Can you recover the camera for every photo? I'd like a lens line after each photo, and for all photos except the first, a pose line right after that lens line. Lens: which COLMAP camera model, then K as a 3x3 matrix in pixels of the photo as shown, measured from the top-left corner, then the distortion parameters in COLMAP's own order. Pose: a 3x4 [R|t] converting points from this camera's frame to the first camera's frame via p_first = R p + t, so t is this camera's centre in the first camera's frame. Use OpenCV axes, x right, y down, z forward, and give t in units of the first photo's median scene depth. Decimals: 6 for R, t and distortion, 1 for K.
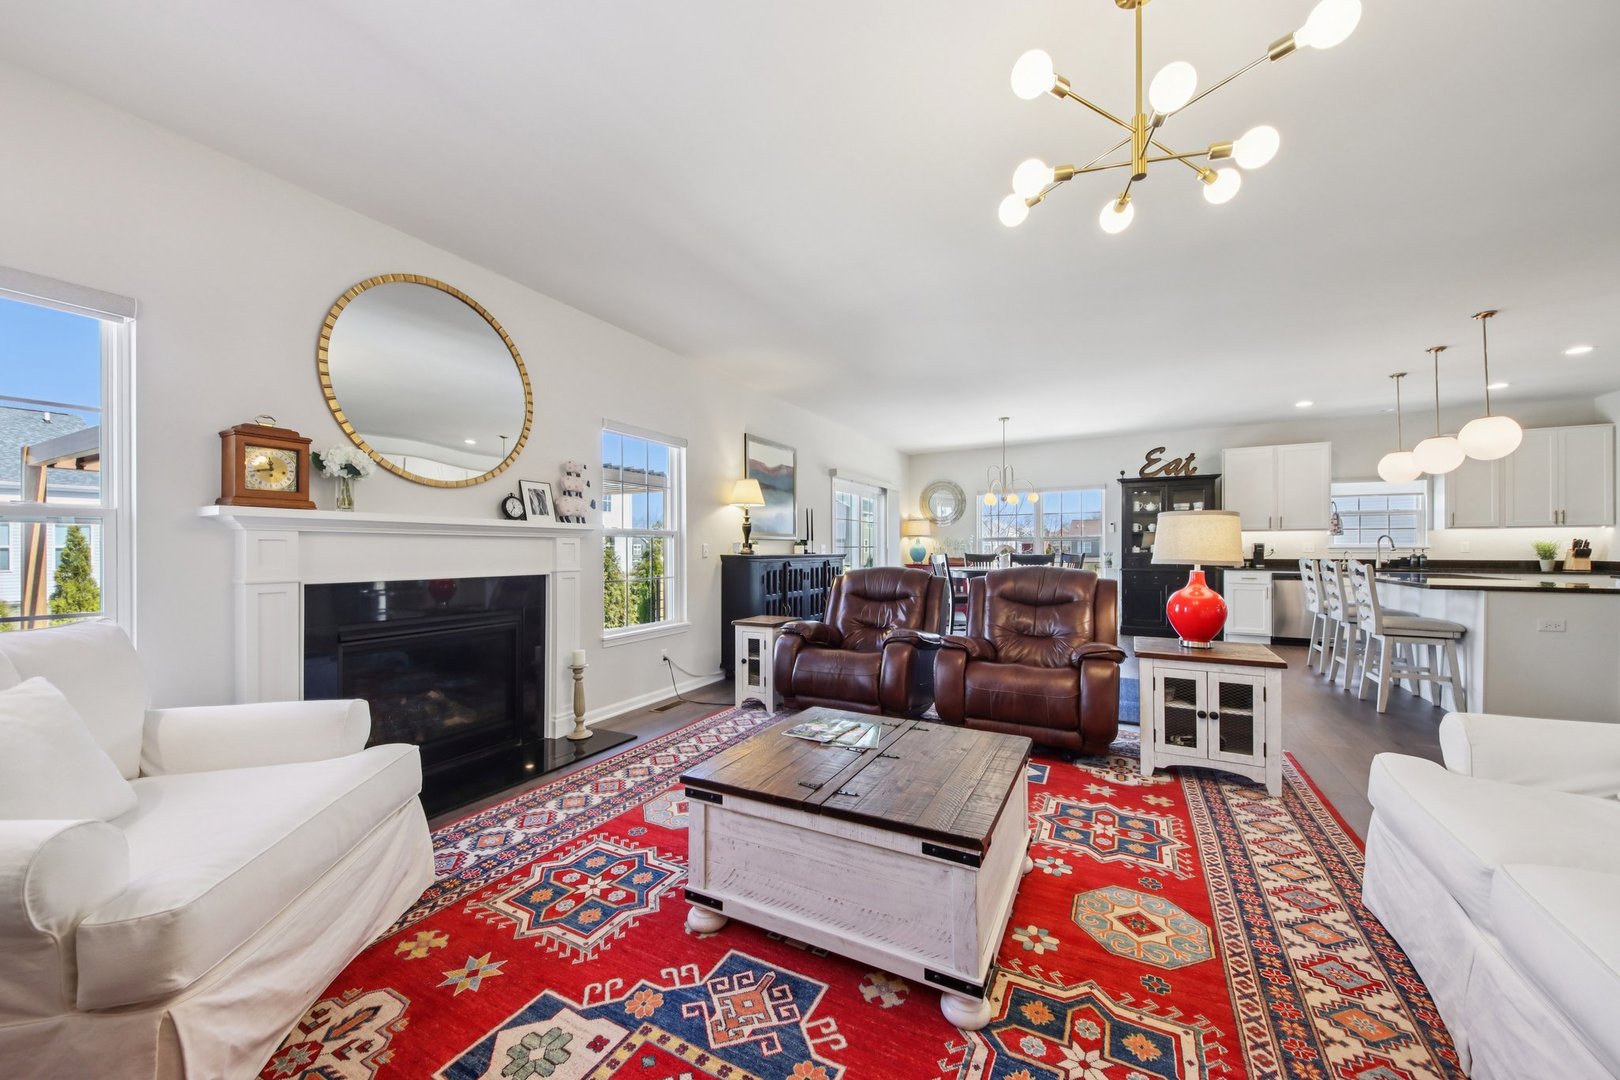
lens RADIAL K [[599.6, 0, 807.3], [0, 599.6, 547.8], [0, 0, 1]] dist [0.000472, -0.000139]
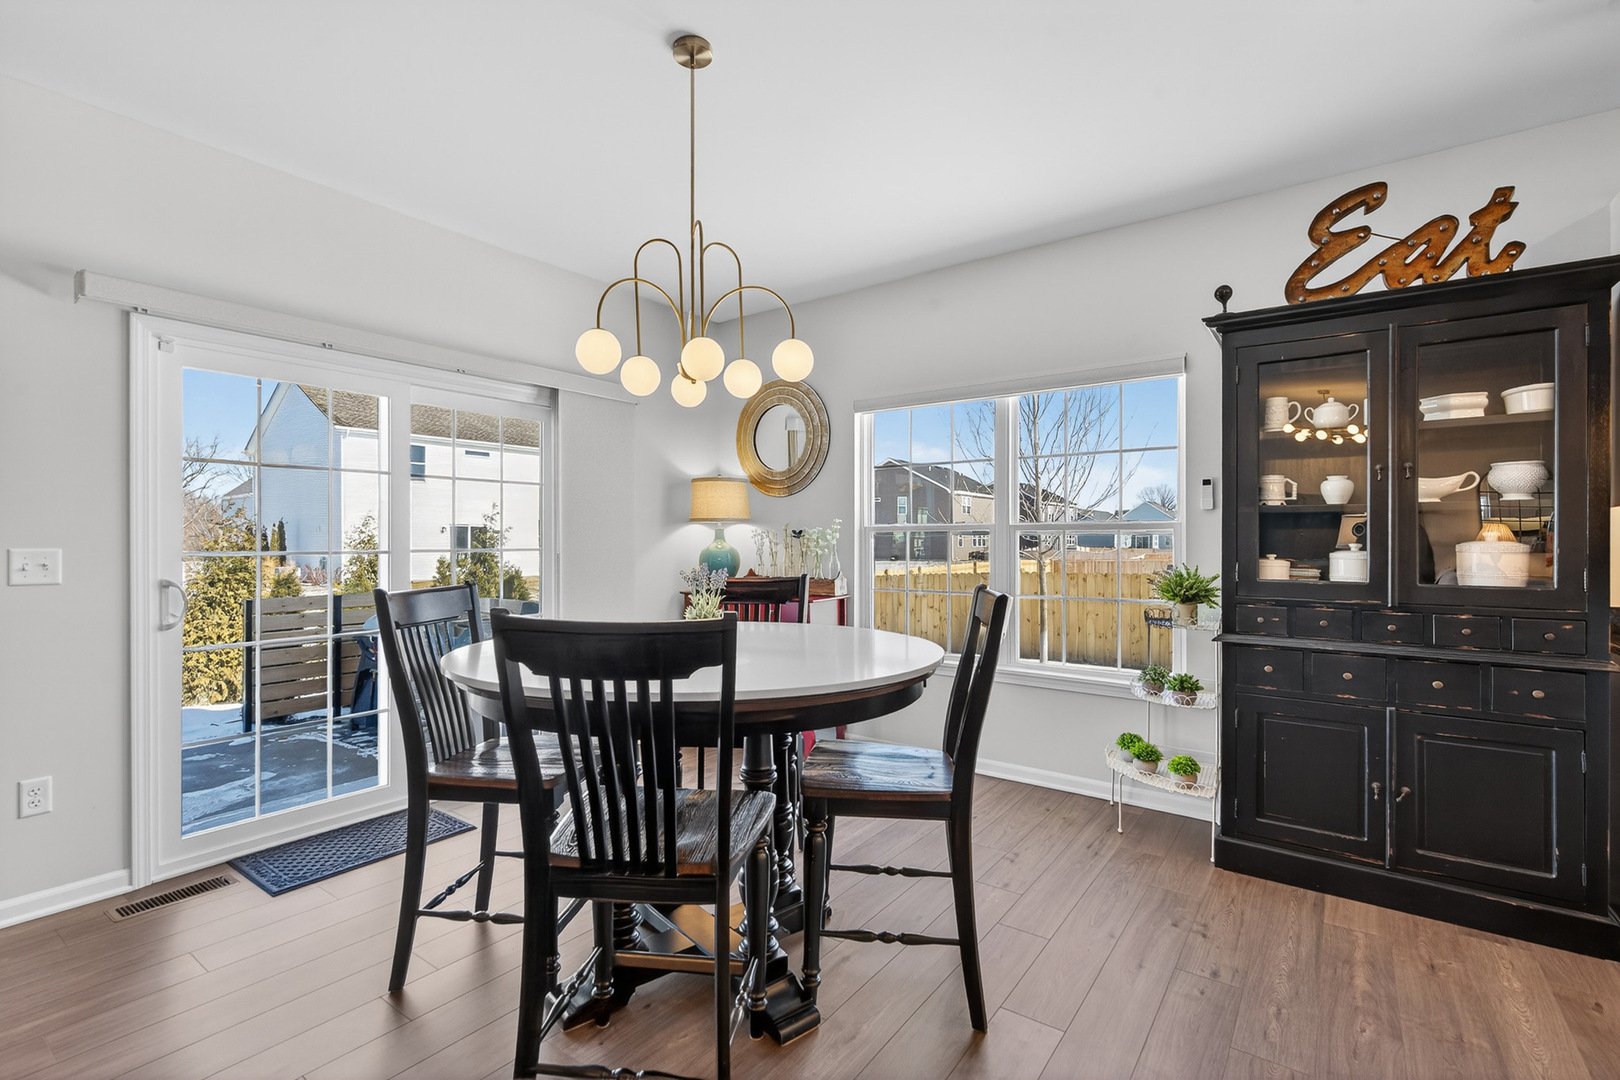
lens RADIAL K [[738.9, 0, 811.2], [0, 738.9, 541.3], [0, 0, 1]] dist [-0.003803, -0.000422]
pose [[0.989317, 0.004179, -0.145717, 0.394905], [-0.004146, 0.999991, 0.000528, -0.007786], [0.145718, 0.000081, 0.989326, 0.643999]]
